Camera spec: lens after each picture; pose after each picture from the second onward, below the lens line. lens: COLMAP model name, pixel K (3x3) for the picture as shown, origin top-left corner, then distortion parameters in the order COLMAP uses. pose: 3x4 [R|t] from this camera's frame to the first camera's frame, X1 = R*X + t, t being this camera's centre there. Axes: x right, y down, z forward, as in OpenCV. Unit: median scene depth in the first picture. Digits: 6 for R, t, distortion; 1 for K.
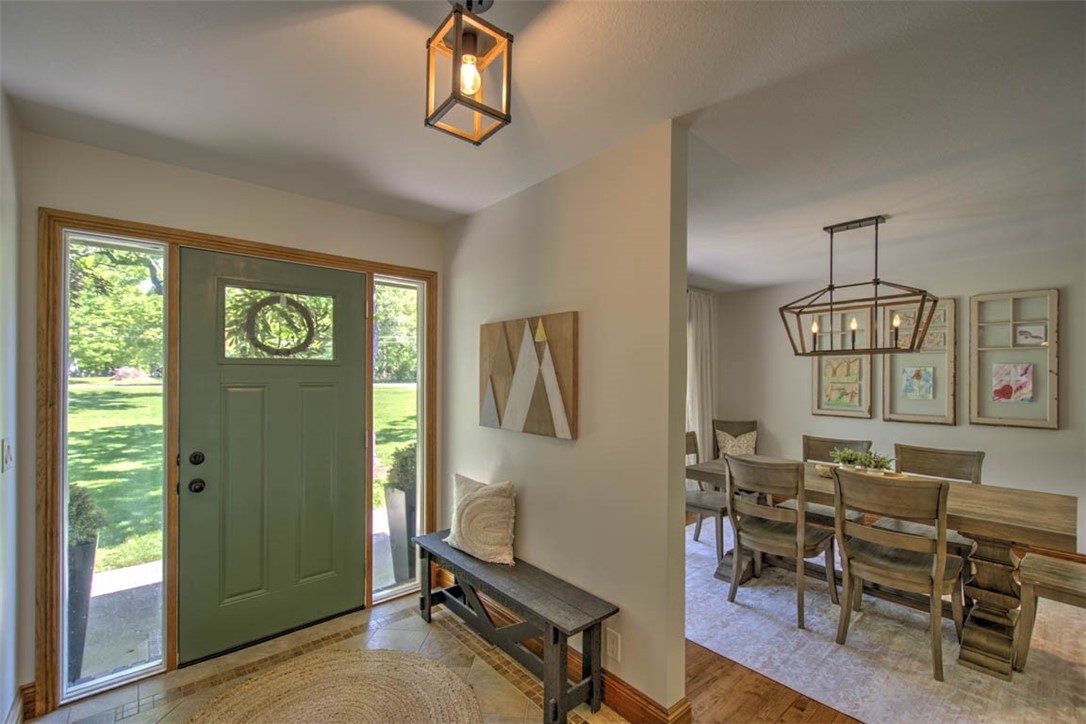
lens RADIAL K [[471.1, 0, 539.2], [0, 471.1, 377.1], [0, 0, 1]] dist [-0.002261, -0.000766]
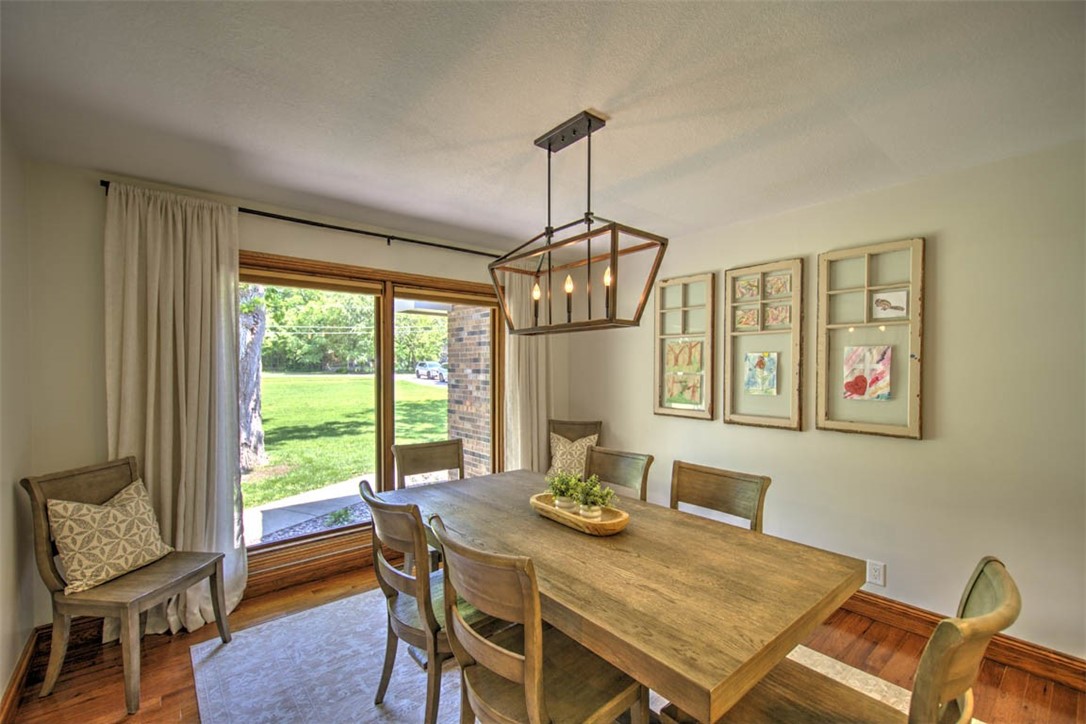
lens RADIAL K [[466.5, 0, 542.3], [0, 466.5, 375.3], [0, 0, 1]] dist [0.000379, -0.000043]
pose [[0.999805, -0.003217, -0.019475, 0.523576], [0.003490, 0.999896, 0.014002, 0.004204], [0.019428, -0.014067, 0.999712, 0.278302]]
